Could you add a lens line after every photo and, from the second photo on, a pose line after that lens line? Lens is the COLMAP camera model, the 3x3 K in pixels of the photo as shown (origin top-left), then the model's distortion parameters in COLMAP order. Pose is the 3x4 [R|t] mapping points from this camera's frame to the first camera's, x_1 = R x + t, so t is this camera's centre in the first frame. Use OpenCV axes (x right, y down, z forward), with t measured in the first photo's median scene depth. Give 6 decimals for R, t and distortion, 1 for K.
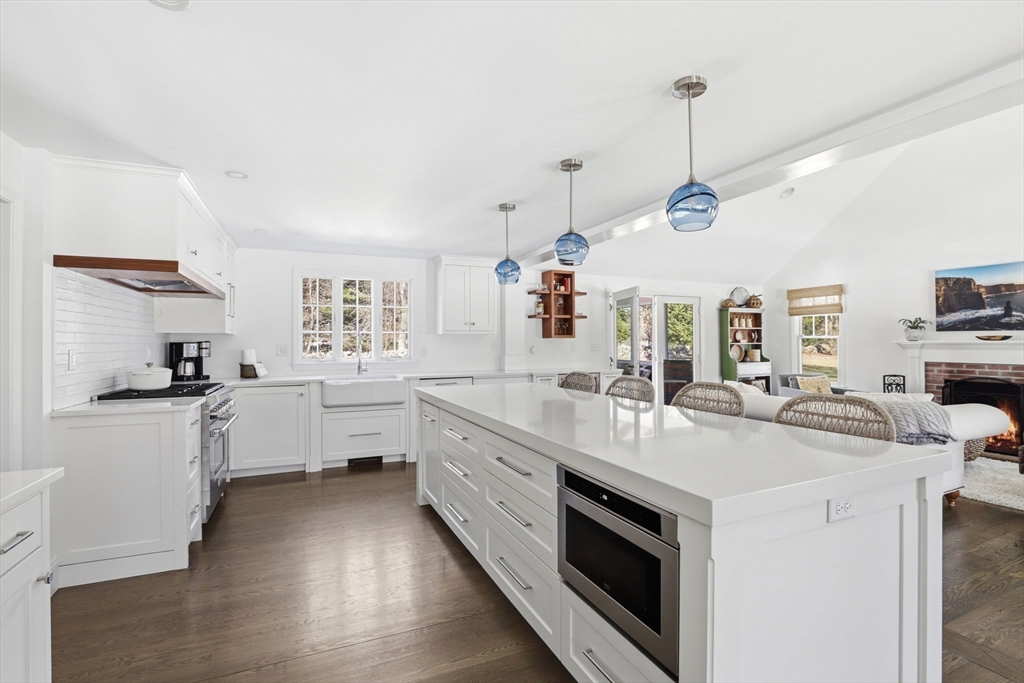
lens RADIAL K [[480.6, 0, 513.0], [0, 480.6, 338.3], [0, 0, 1]] dist [-0.022904, 0.004686]
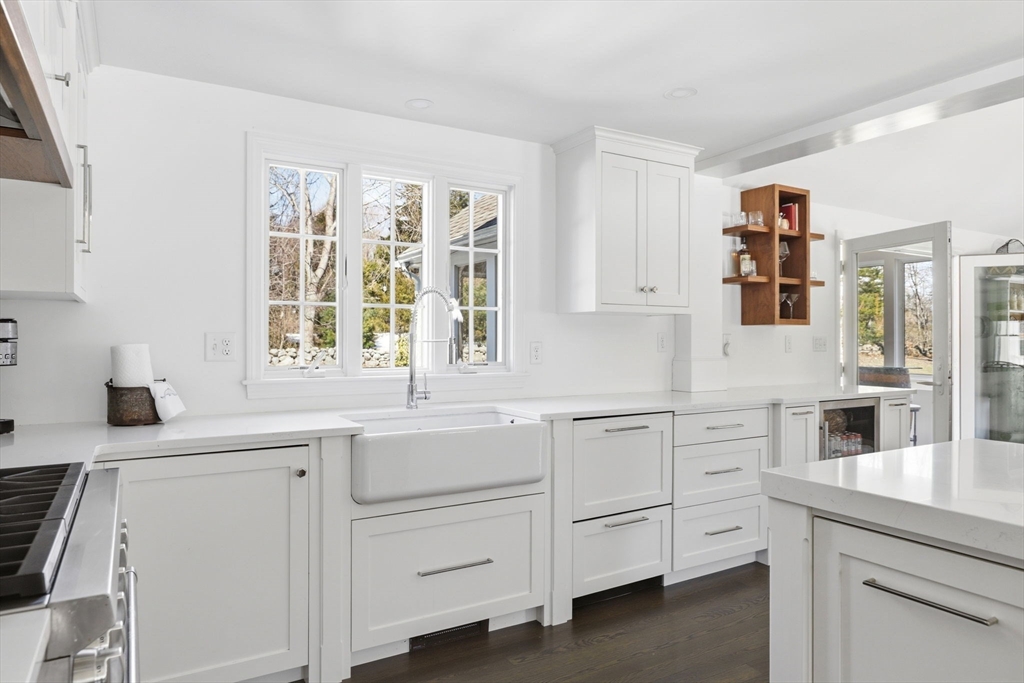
lens RADIAL K [[645.7, 0, 510.0], [0, 645.7, 337.0], [0, 0, 1]] dist [0.003896, 0.001277]
pose [[0.993222, 0.006217, 0.116067, -0.276168], [-0.006786, 0.999967, 0.004500, 0.011644], [-0.116035, -0.005257, 0.993231, 0.408963]]
